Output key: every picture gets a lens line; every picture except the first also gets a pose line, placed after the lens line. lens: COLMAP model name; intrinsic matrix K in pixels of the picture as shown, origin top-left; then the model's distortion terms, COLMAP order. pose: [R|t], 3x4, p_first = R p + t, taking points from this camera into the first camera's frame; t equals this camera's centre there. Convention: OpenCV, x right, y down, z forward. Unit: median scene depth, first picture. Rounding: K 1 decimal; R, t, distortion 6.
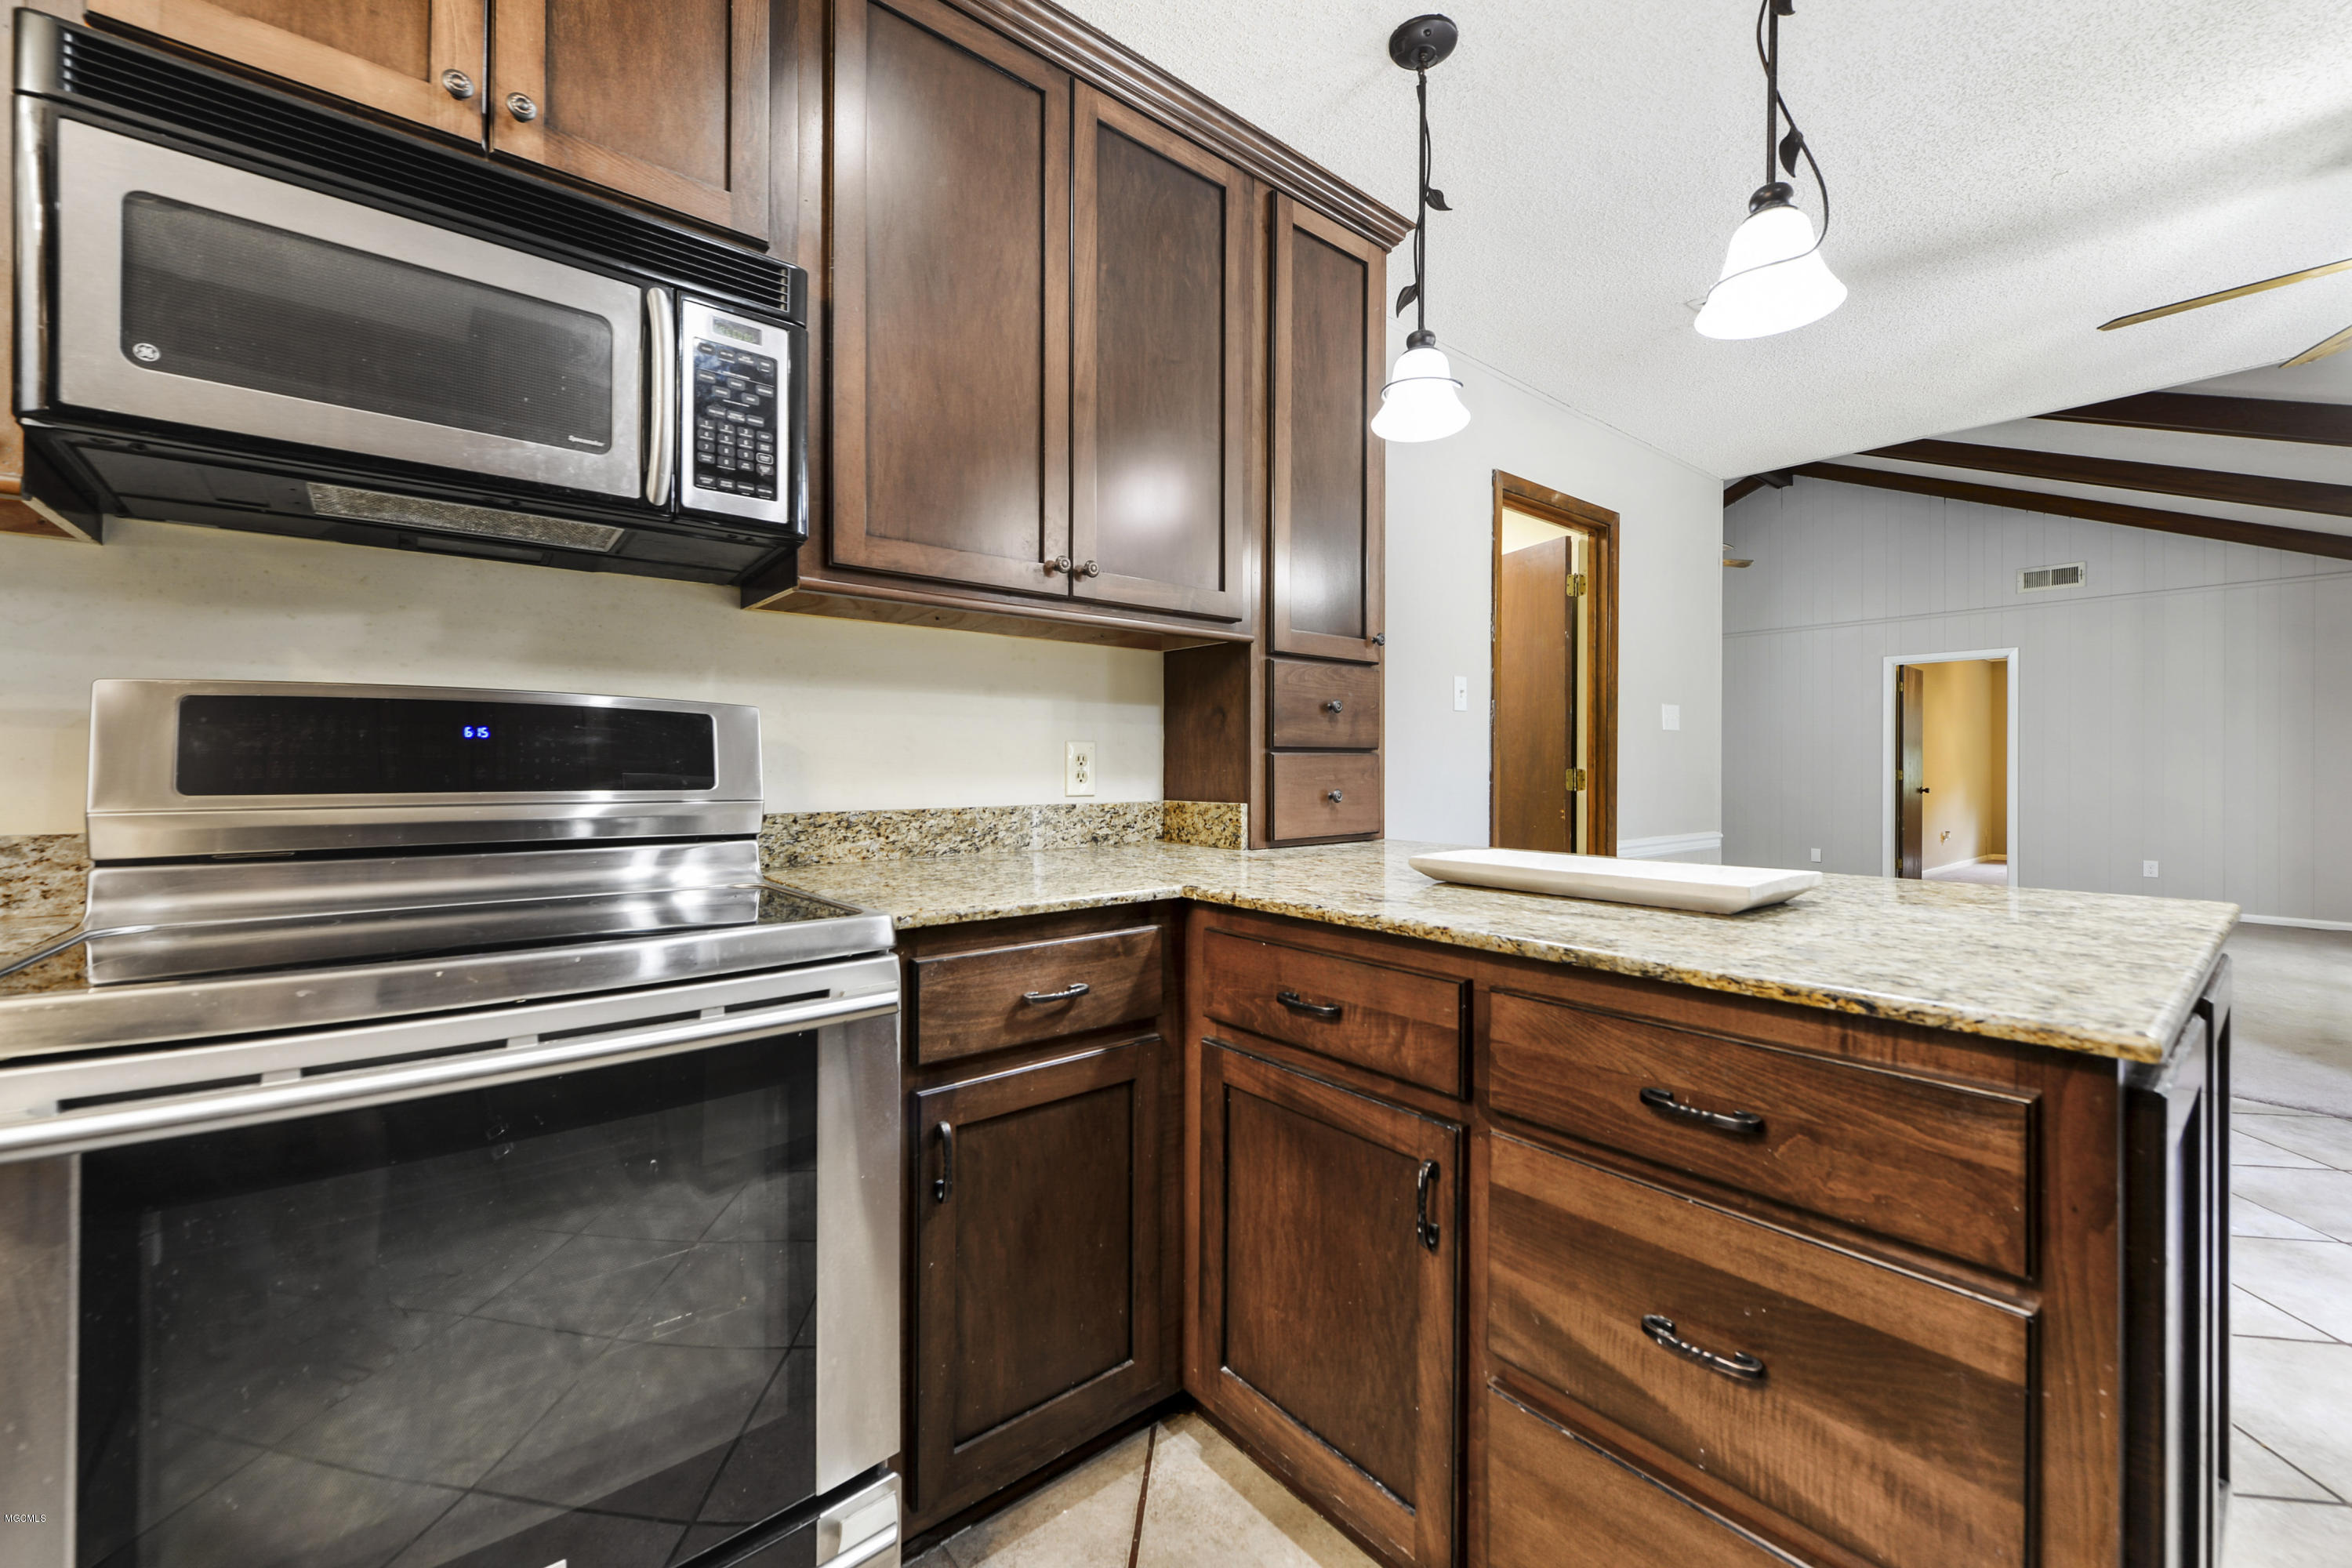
lens RADIAL K [[925.0, 0, 1175.0], [0, 925.0, 768.3], [0, 0, 1]] dist [-0.000212, 0.000223]
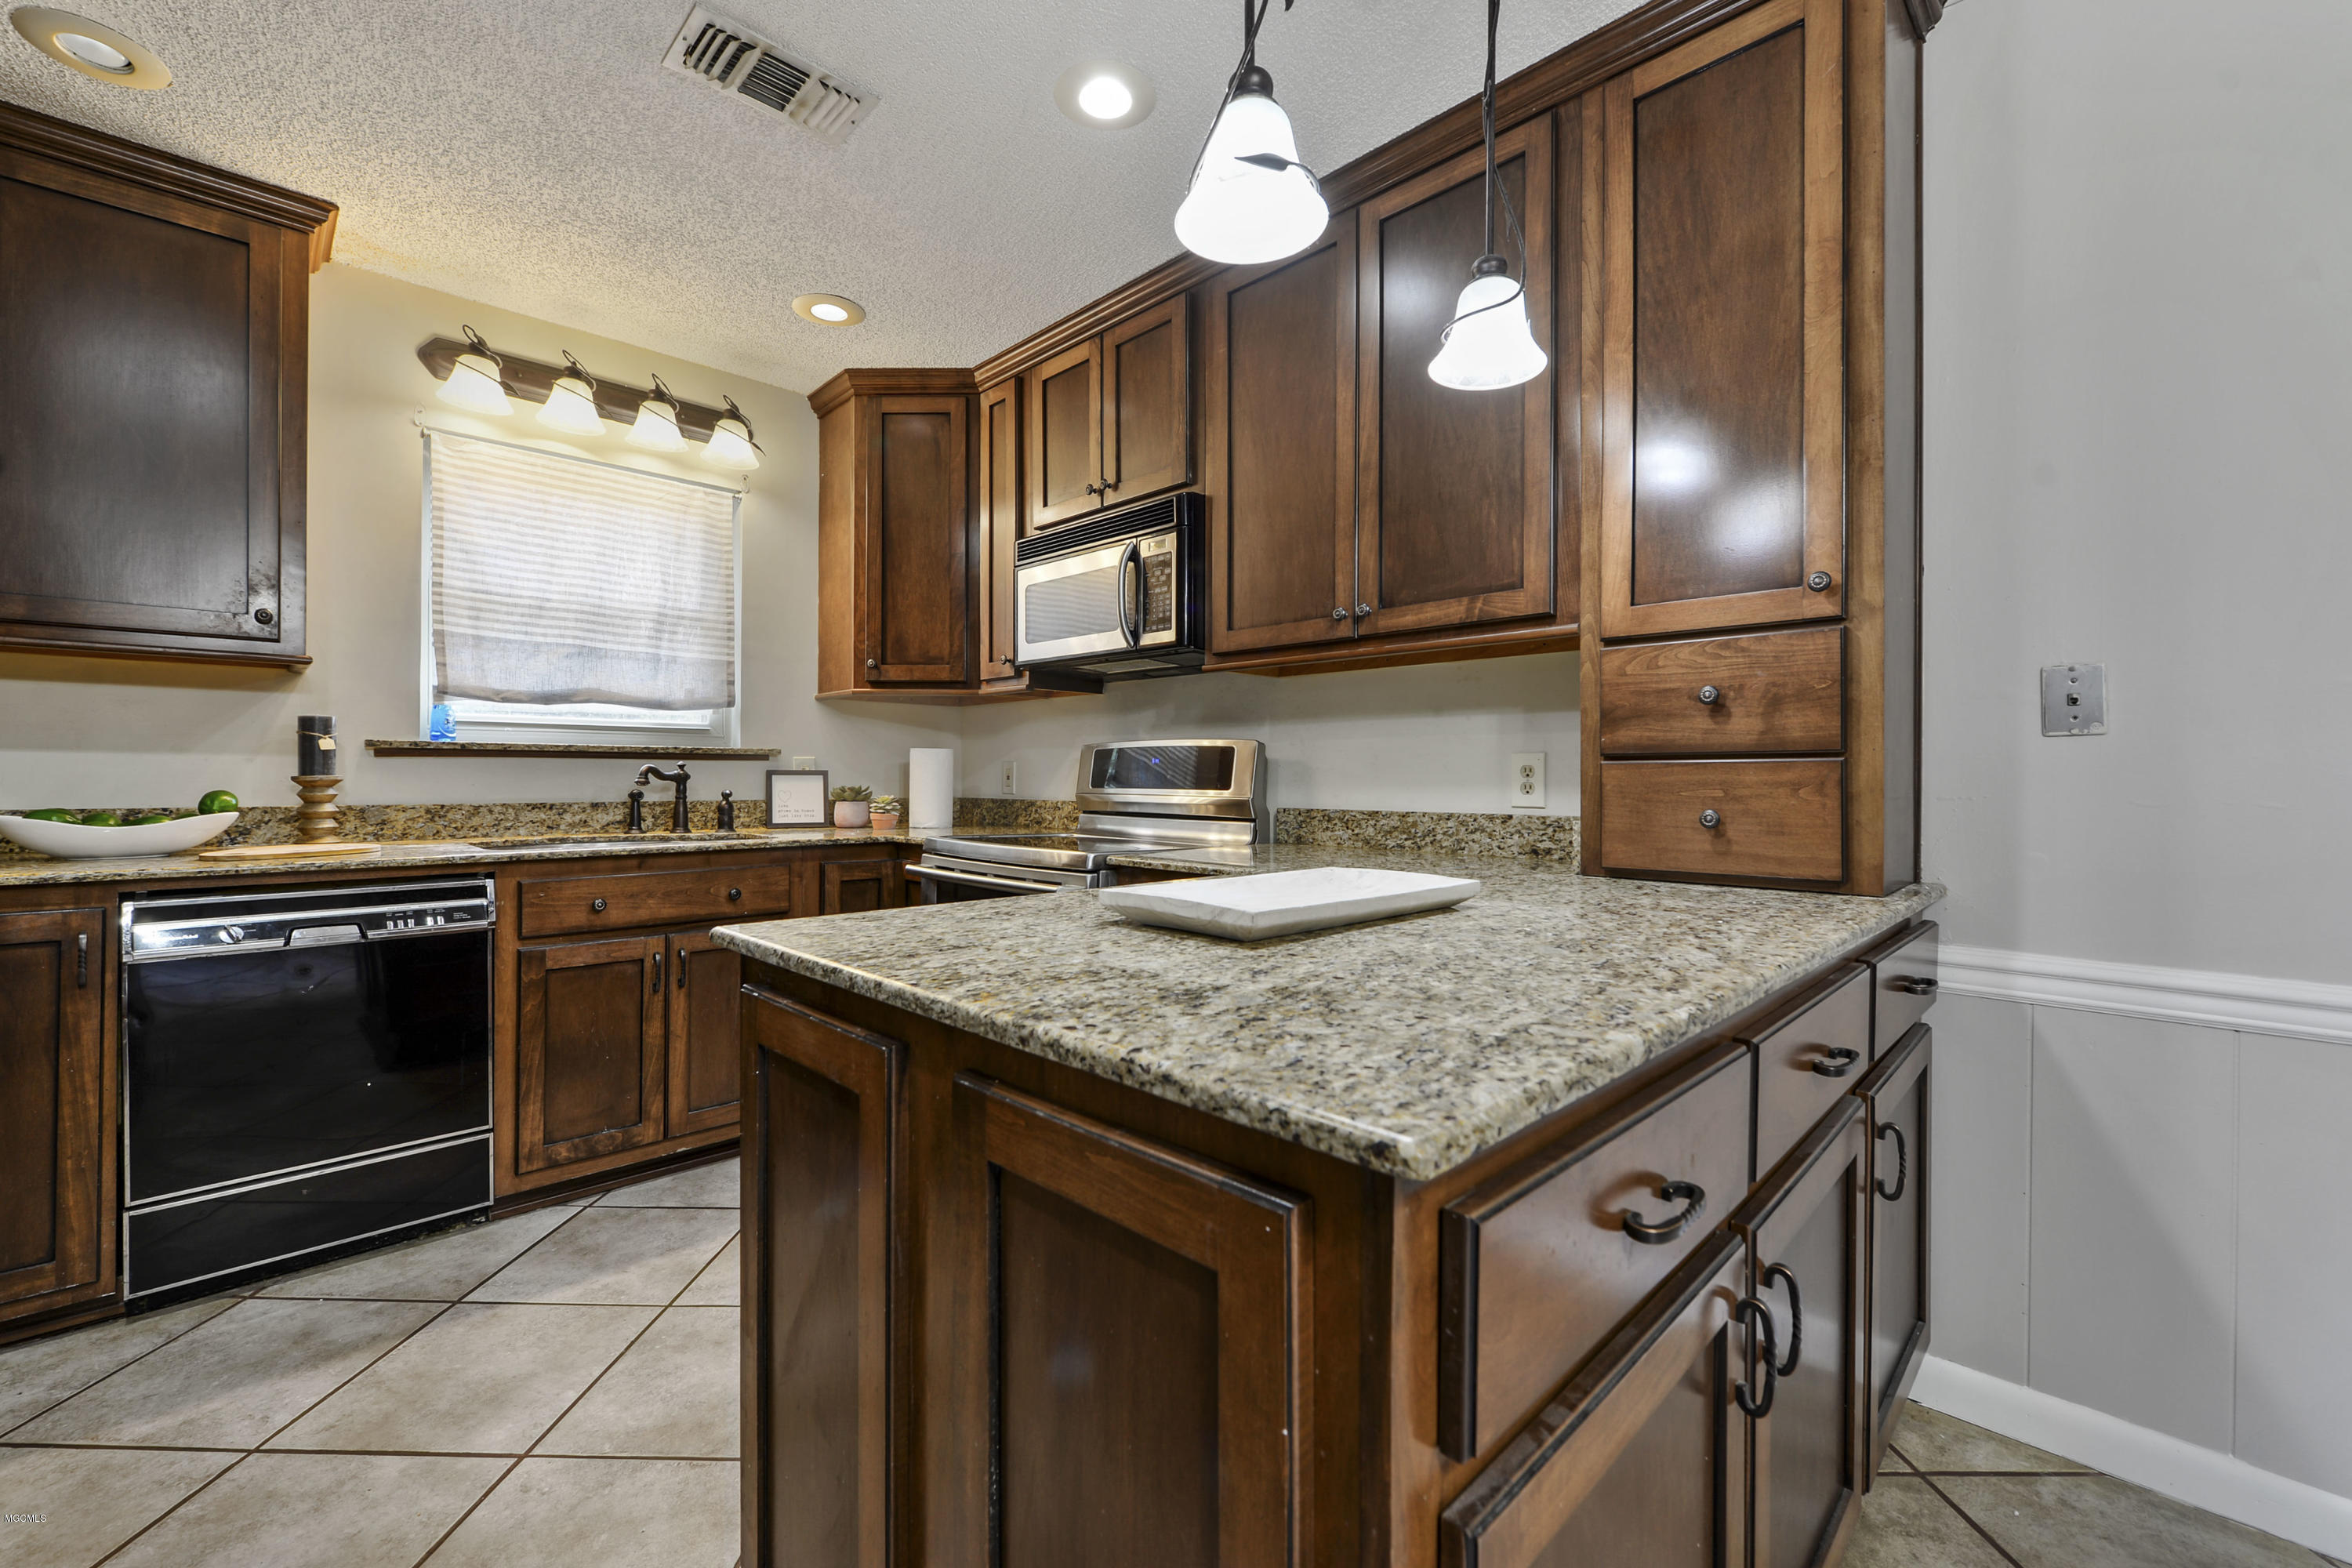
lens RADIAL K [[969.7, 0, 1175.0], [0, 969.7, 777.5], [0, 0, 1]] dist [0.000236, 0.000001]
pose [[0.094270, 0.001363, -0.995546, 0.882323], [-0.003609, 0.999993, 0.001027, -0.002076], [0.995540, 0.003496, 0.094274, 0.506474]]
